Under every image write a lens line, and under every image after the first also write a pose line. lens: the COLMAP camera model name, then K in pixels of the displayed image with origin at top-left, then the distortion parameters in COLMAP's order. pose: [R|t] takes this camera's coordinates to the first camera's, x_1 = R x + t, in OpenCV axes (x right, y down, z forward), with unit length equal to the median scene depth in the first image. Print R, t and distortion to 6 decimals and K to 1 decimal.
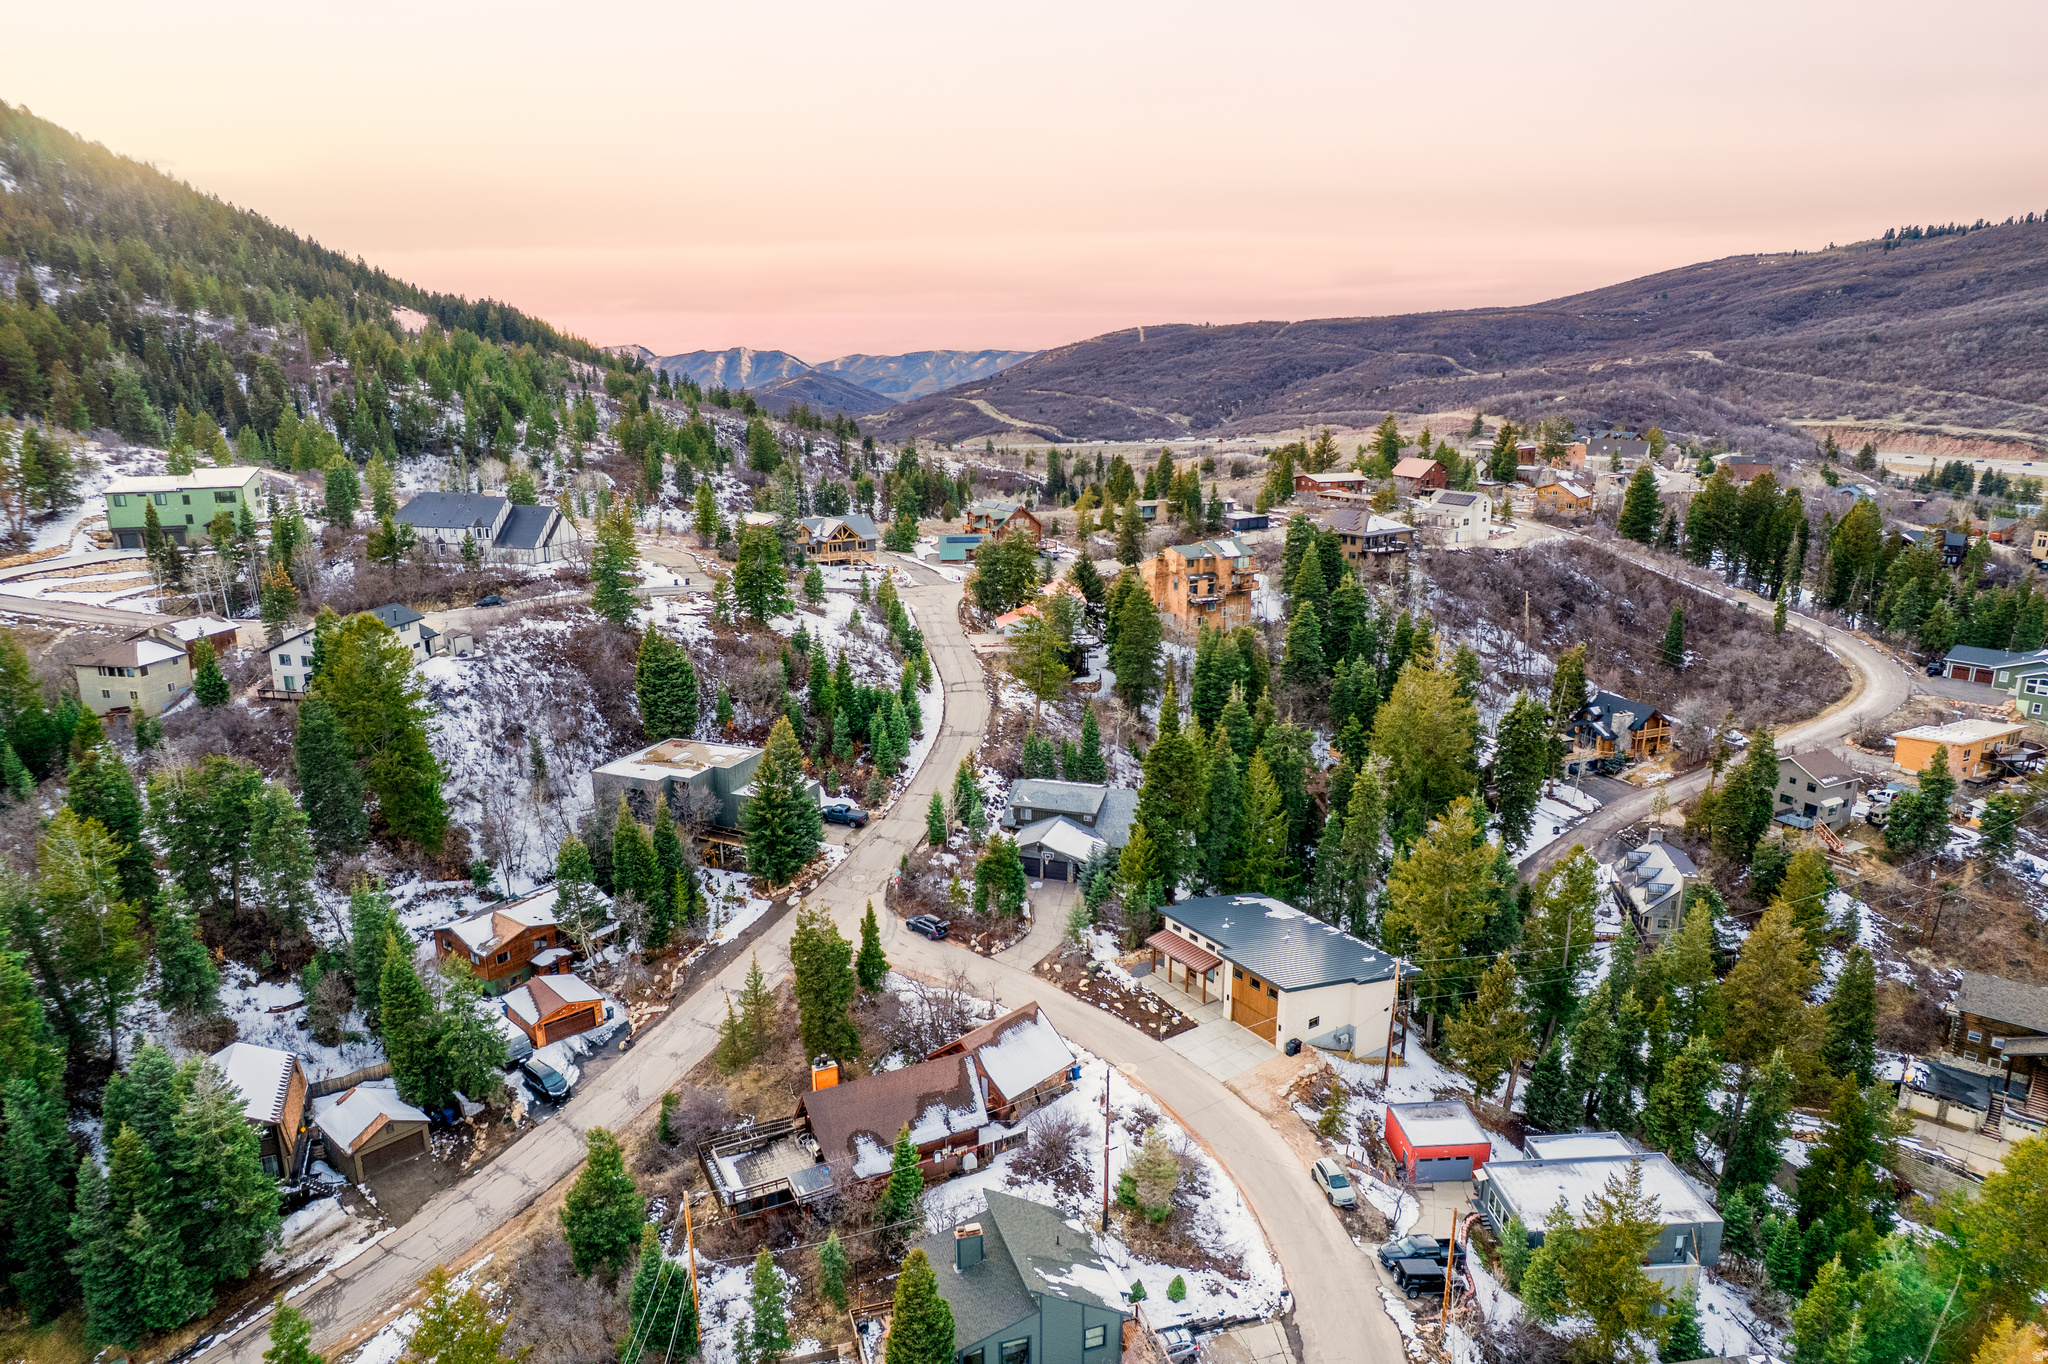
lens RADIAL K [[1308.6, 0, 1021.0], [0, 1308.6, 695.2], [0, 0, 1]] dist [-0.079882, 0.069197]
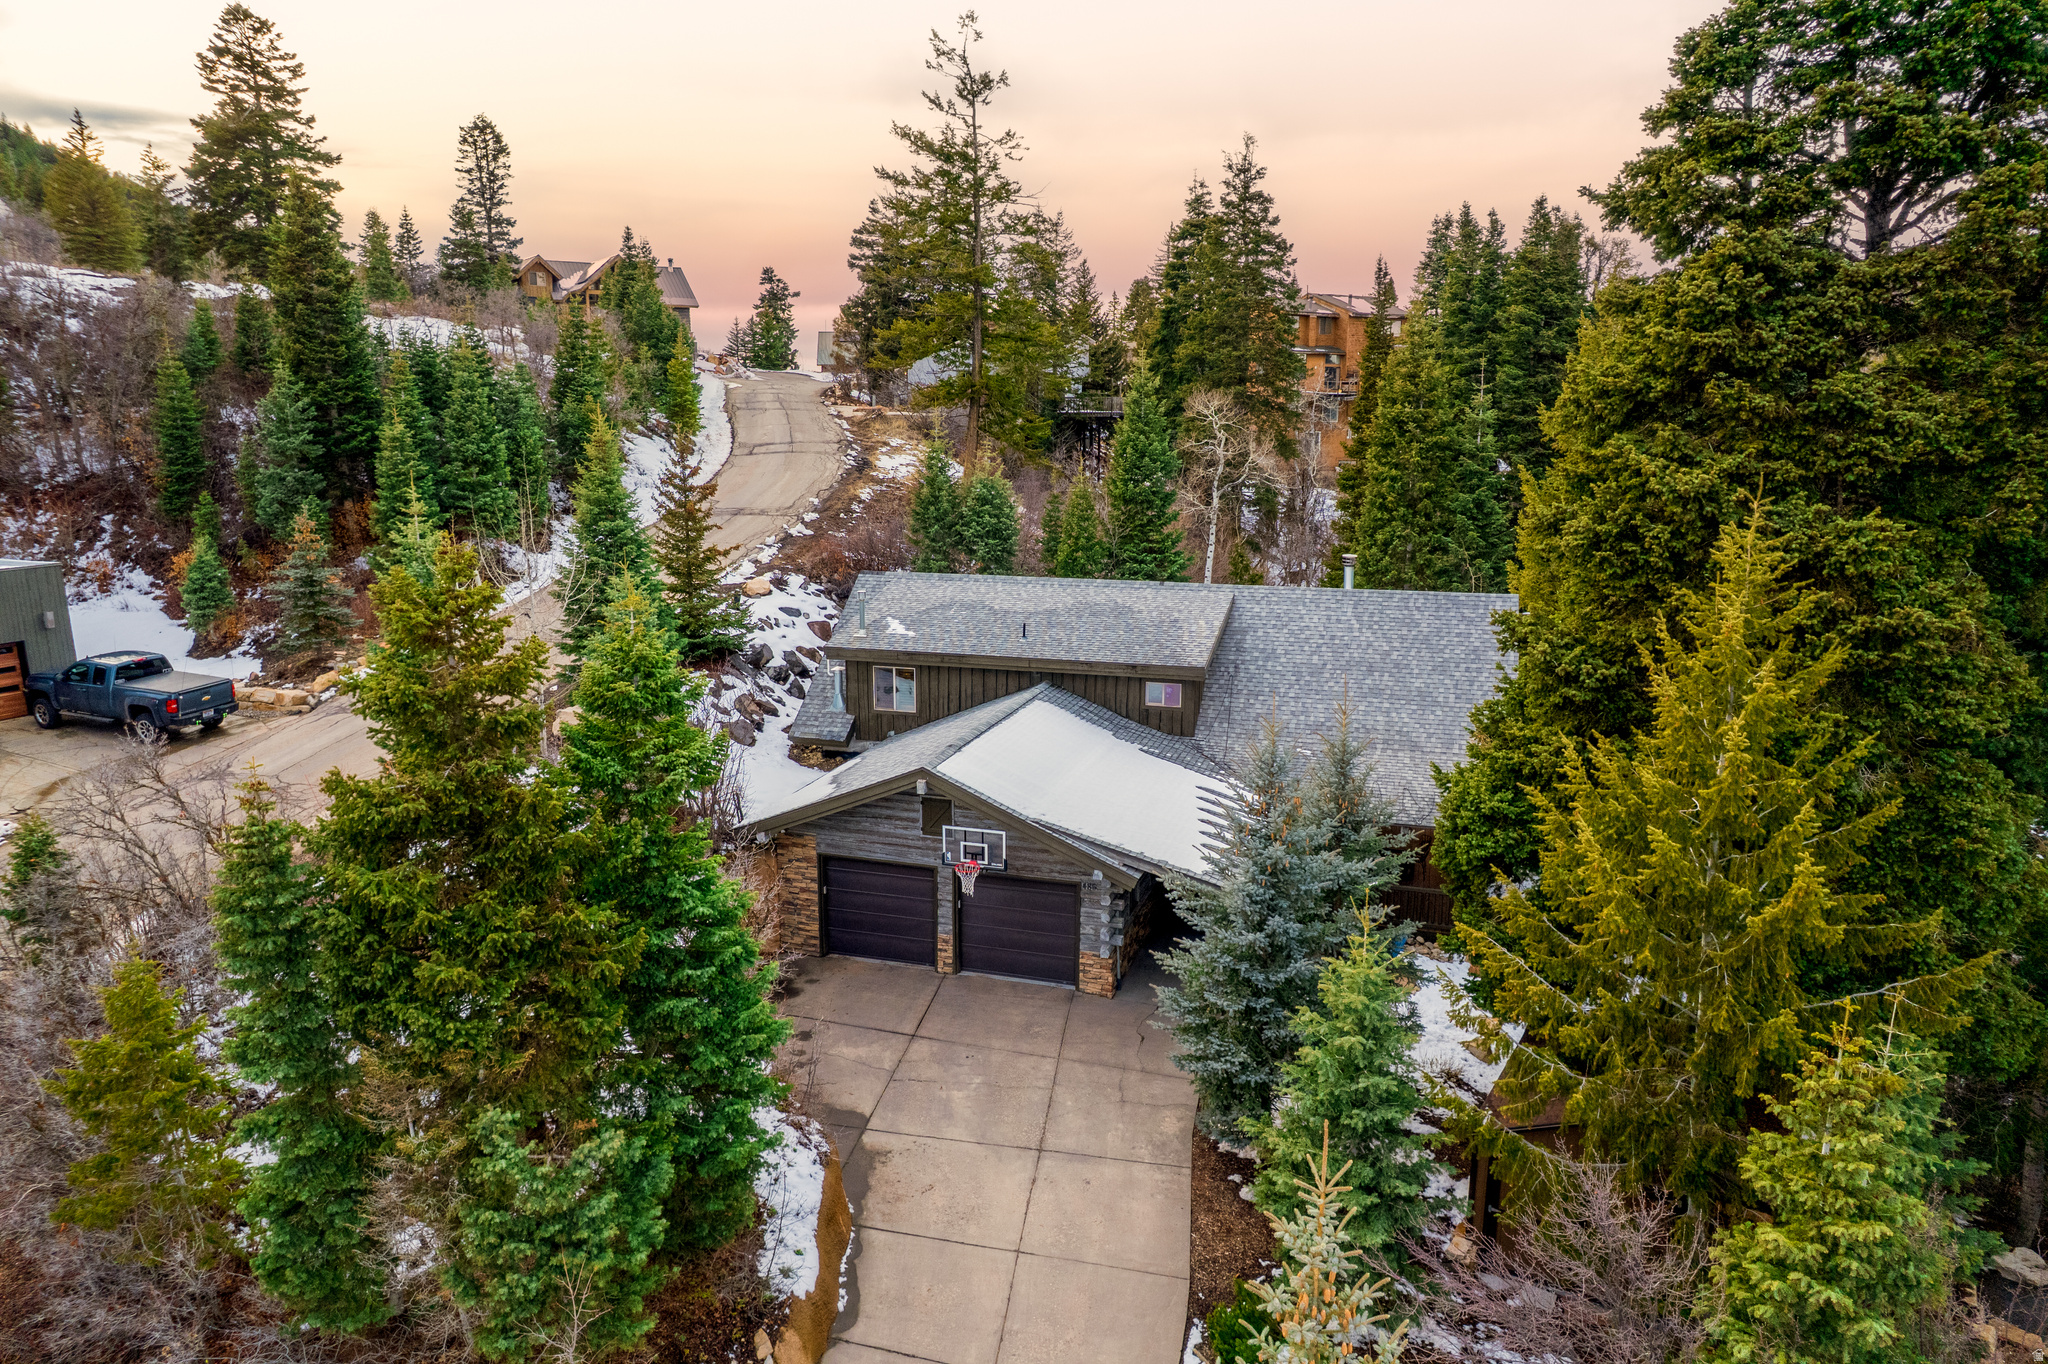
lens RADIAL K [[1308.6, 0, 1025.8], [0, 1308.6, 693.1], [0, 0, 1]] dist [-0.079882, 0.069197]
pose [[0.999699, 0.002615, 0.024386, 0.019666], [-0.001376, 0.998715, -0.050660, 0.093268], [-0.024487, 0.050611, 0.998418, 0.689239]]
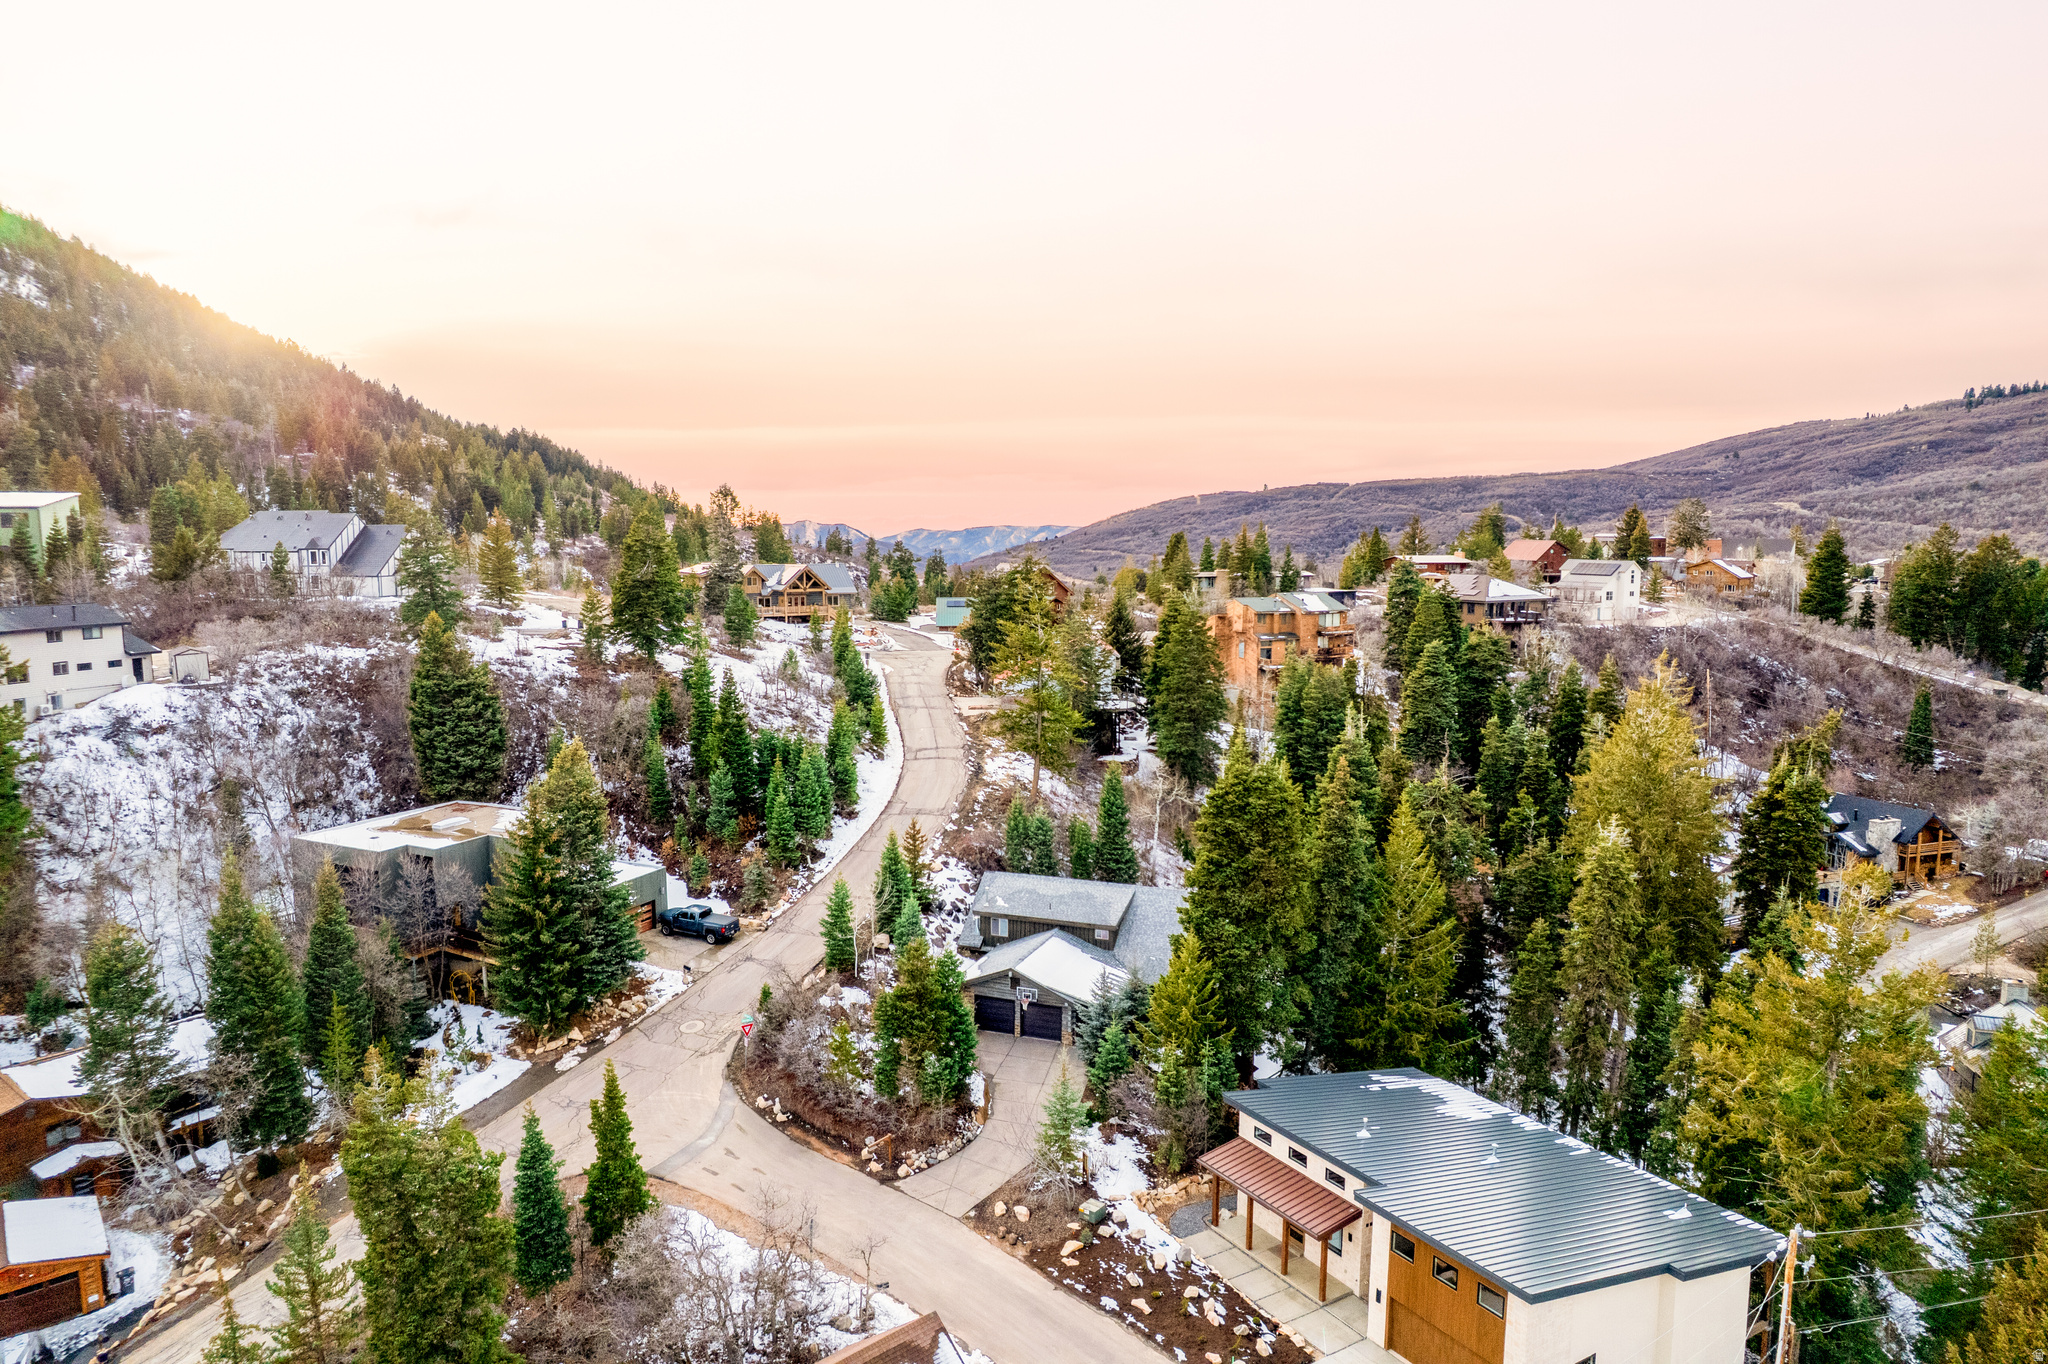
lens RADIAL K [[1308.6, 0, 1024.7], [0, 1308.6, 694.3], [0, 0, 1]] dist [-0.079882, 0.069197]
pose [[0.999091, 0.011136, -0.041160, 0.034926], [-0.016479, 0.991131, -0.131862, 0.057639], [0.039326, 0.132420, 0.990413, 0.356735]]
